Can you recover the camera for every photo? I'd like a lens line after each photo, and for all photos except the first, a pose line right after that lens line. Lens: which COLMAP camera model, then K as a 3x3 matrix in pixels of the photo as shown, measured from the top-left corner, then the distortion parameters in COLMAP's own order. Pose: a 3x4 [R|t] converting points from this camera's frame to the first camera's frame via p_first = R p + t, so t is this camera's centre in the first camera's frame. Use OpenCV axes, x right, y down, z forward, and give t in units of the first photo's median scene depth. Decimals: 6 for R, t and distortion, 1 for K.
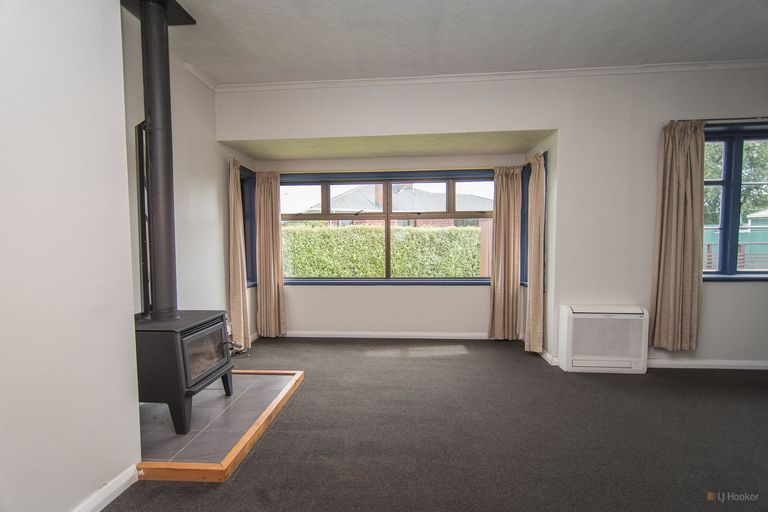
lens RADIAL K [[368.8, 0, 378.4], [0, 368.8, 261.1], [0, 0, 1]] dist [0.005642, 0.001817]
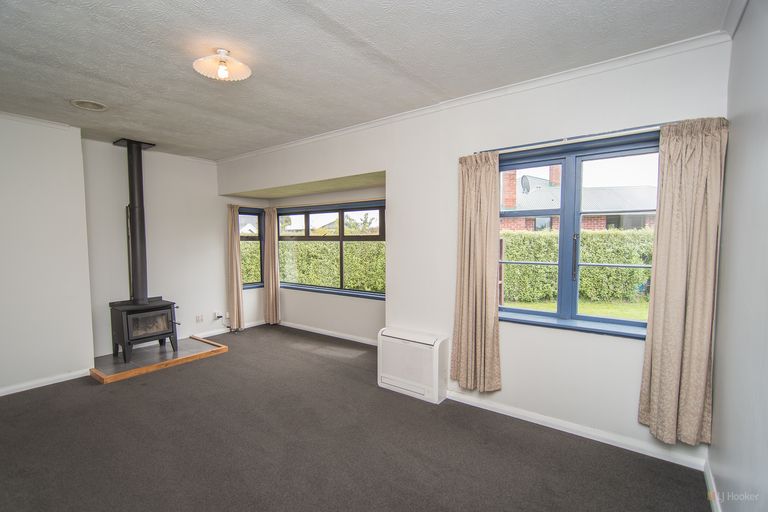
lens RADIAL K [[368.8, 0, 381.8], [0, 368.8, 256.2], [0, 0, 1]] dist [0.005642, 0.001817]
pose [[0.840498, 0.031349, -0.540907, 0.873028], [-0.029602, 0.999491, 0.011929, -0.087073], [0.541005, 0.005985, 0.840998, 0.041105]]
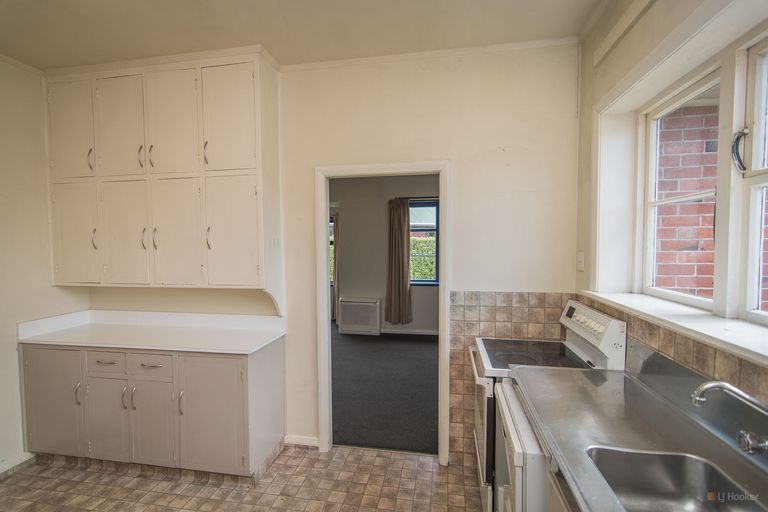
lens RADIAL K [[368.8, 0, 381.2], [0, 368.8, 257.1], [0, 0, 1]] dist [0.005642, 0.001817]
pose [[0.994049, 0.000524, -0.108930, 0.719256], [-0.001917, 0.999918, -0.012688, -0.046289], [0.108915, 0.012821, 0.993968, -0.623409]]
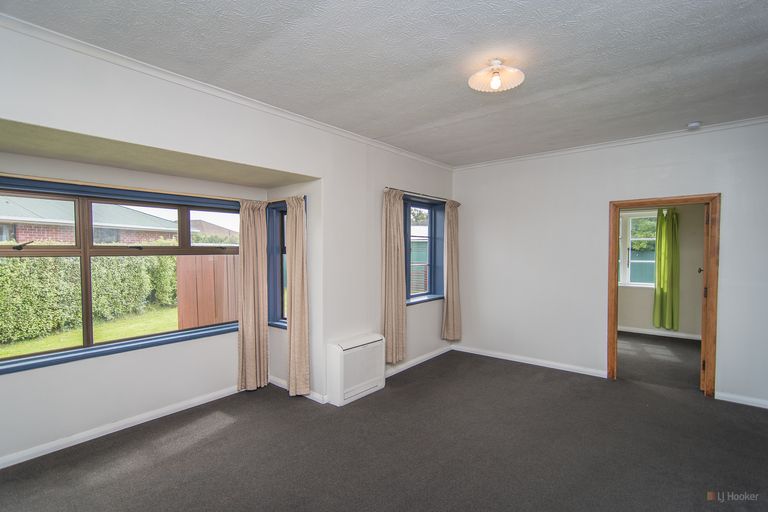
lens RADIAL K [[368.8, 0, 381.1], [0, 368.8, 259.5], [0, 0, 1]] dist [0.005642, 0.001817]
pose [[0.584218, -0.016366, 0.811432, -0.219775], [0.039896, 0.999167, -0.008572, -0.087328], [-0.810615, 0.037381, 0.584385, 0.204104]]
